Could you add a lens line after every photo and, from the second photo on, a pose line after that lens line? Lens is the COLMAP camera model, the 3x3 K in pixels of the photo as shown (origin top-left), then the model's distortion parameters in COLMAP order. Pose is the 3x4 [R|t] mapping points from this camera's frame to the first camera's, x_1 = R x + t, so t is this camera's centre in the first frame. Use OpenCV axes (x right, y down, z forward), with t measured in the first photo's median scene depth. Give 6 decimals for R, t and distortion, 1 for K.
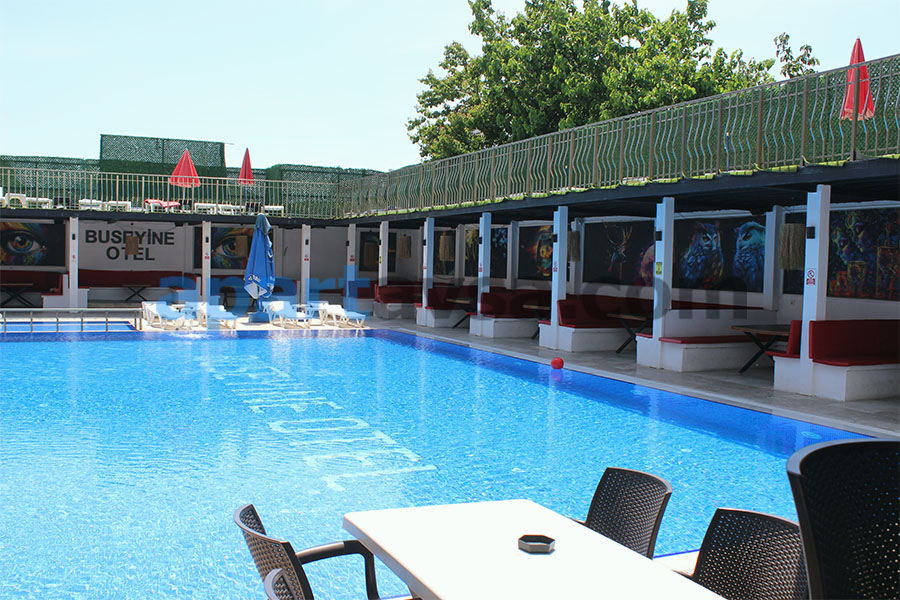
lens RADIAL K [[832.9, 0, 450.0], [0, 832.9, 300.0], [0, 0, 1]] dist [-0.115174, -0.001853]
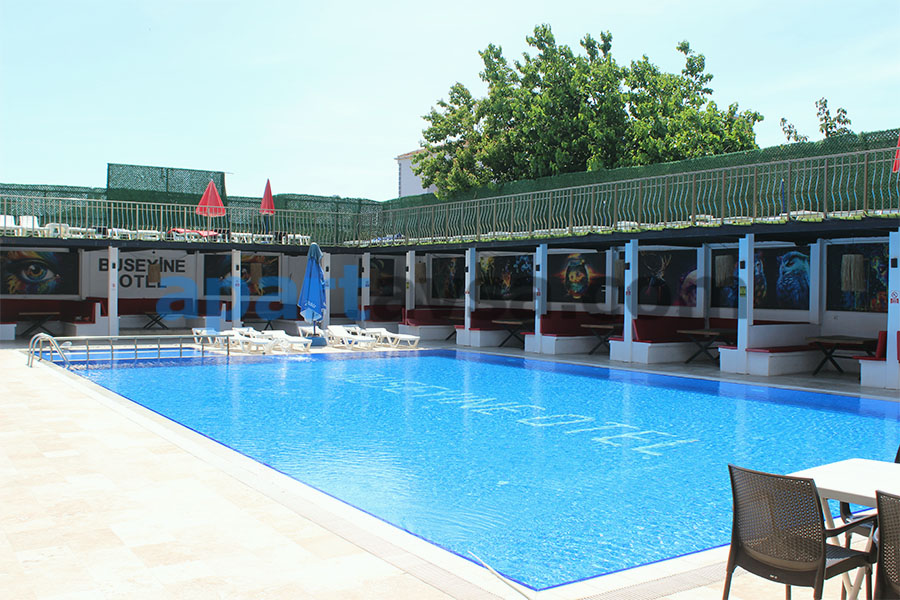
lens RADIAL K [[832.9, 0, 450.0], [0, 832.9, 300.0], [0, 0, 1]] dist [-0.115174, -0.001853]
pose [[0.988854, -0.014255, 0.148201, -0.175057], [0.018059, 0.999540, -0.024351, -0.002081], [-0.147786, 0.026756, 0.988657, -0.063822]]
